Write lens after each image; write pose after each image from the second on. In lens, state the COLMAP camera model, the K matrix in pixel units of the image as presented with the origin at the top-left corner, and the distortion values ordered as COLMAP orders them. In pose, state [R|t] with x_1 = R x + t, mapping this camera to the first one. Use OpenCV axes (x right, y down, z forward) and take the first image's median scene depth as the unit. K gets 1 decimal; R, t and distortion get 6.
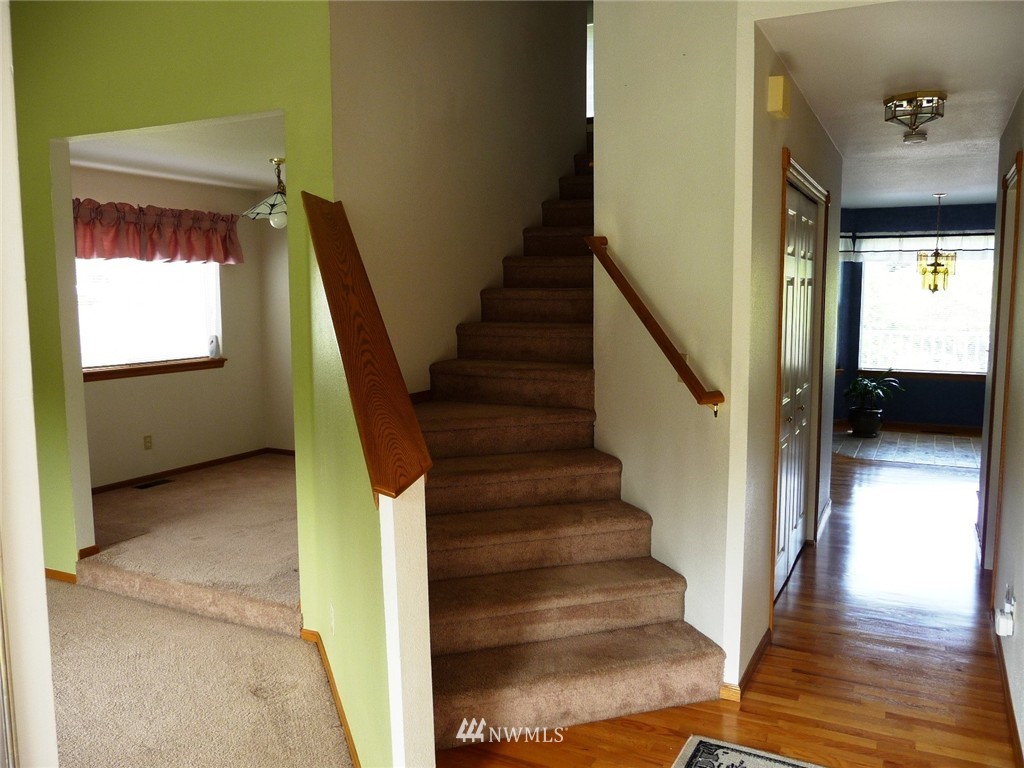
lens RADIAL K [[844.2, 0, 514.8], [0, 844.2, 384.5], [0, 0, 1]] dist [-0.002852, -0.000190]
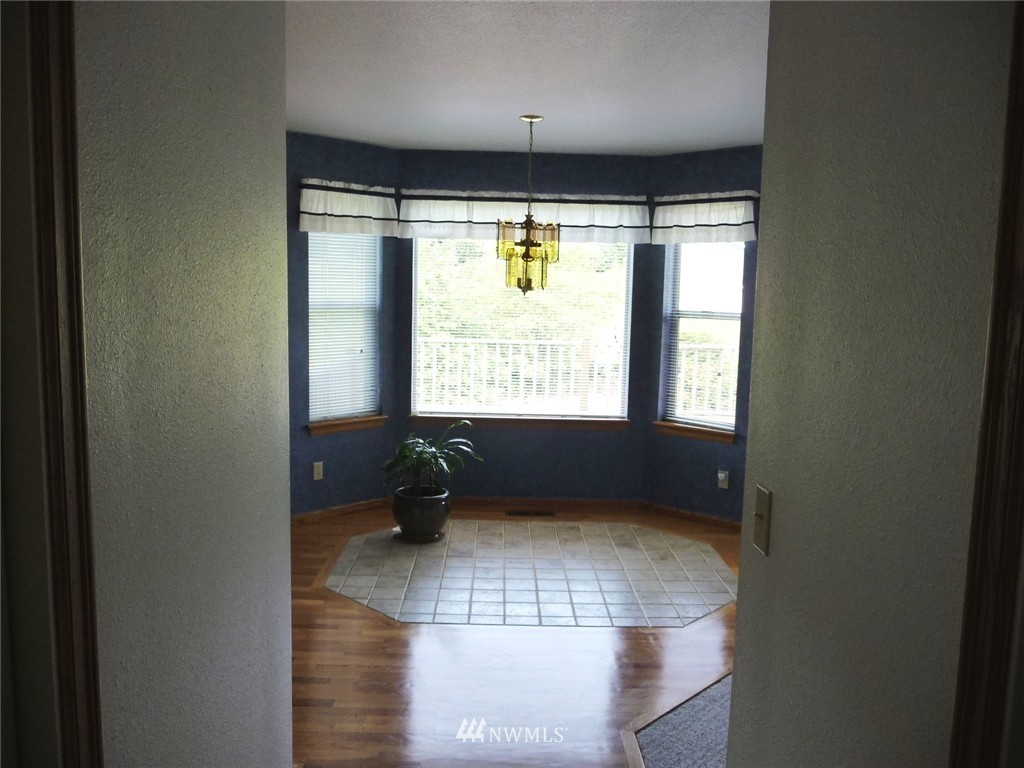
lens RADIAL K [[844.2, 0, 511.1], [0, 844.2, 383.4], [0, 0, 1]] dist [-0.002852, -0.000190]
pose [[0.888784, -0.030104, 0.457337, 0.205980], [0.024913, 0.999539, 0.017377, -0.052965], [-0.457649, -0.004051, 0.889124, 0.453498]]
